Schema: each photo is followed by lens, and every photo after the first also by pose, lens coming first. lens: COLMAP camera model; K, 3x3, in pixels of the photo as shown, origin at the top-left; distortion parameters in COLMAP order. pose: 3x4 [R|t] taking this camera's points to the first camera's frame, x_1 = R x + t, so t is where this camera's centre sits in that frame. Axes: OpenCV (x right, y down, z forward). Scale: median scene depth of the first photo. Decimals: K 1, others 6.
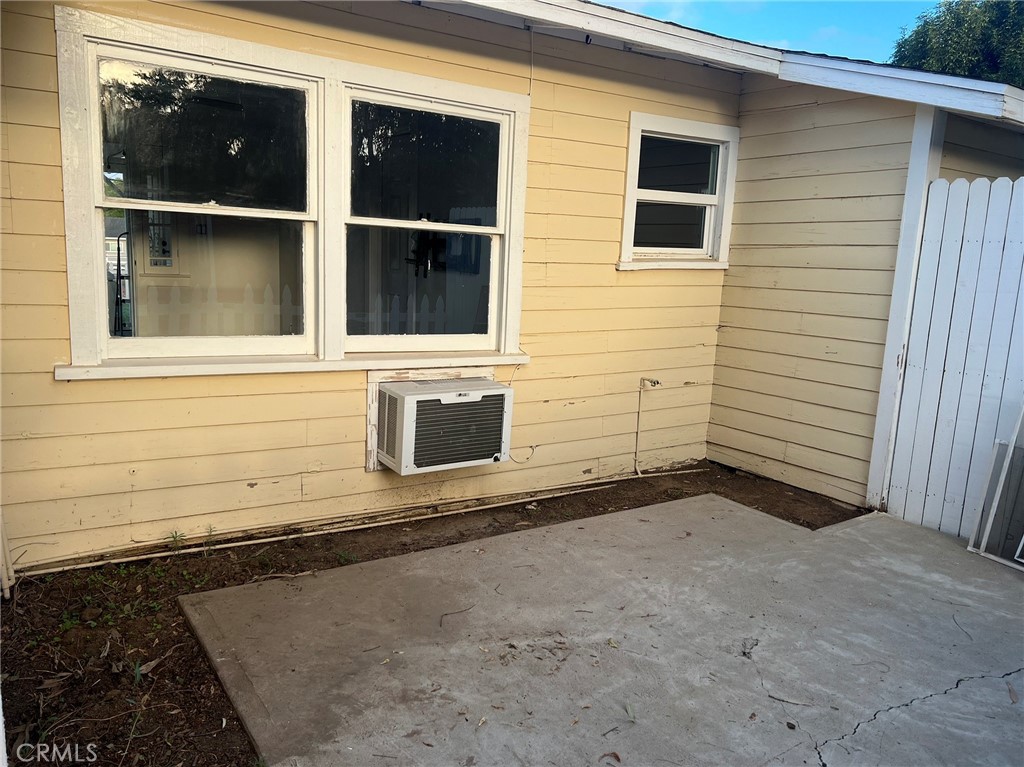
lens RADIAL K [[781.4, 0, 514.9], [0, 781.4, 379.6], [0, 0, 1]] dist [0.030855, -0.031411]
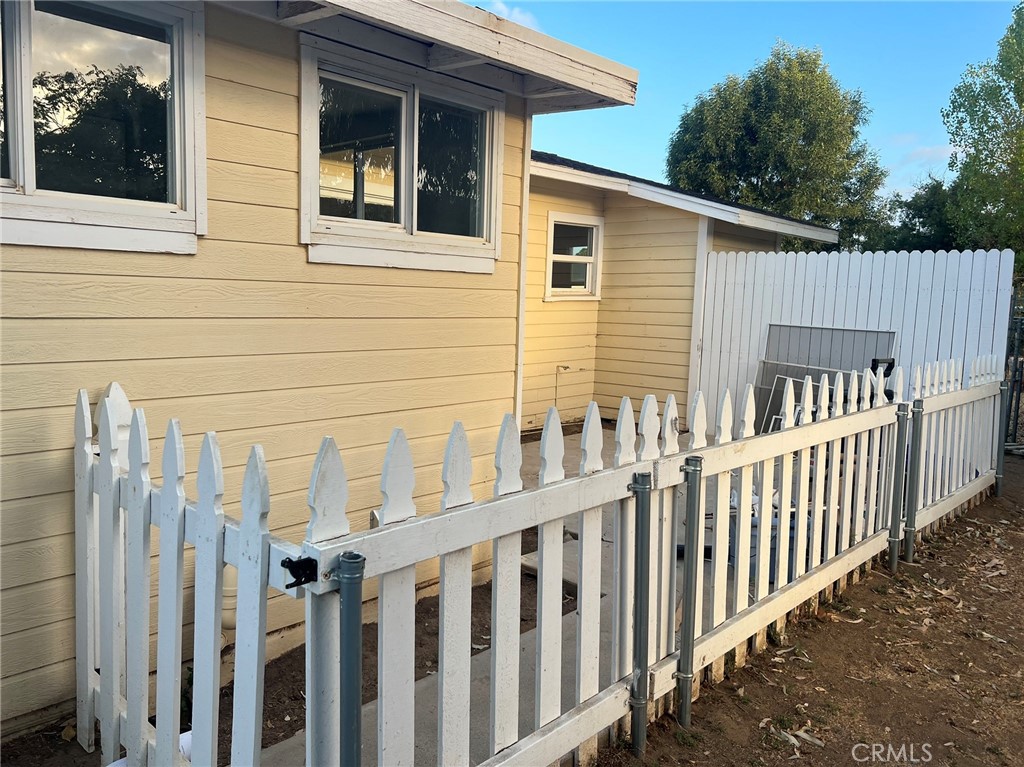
lens RADIAL K [[781.4, 0, 508.9], [0, 781.4, 383.8], [0, 0, 1]] dist [0.030855, -0.031411]
pose [[0.975283, -0.037682, 0.217722, -0.309101], [0.046378, 0.998312, -0.034970, 0.091700], [-0.216037, 0.044204, 0.975384, -0.615072]]
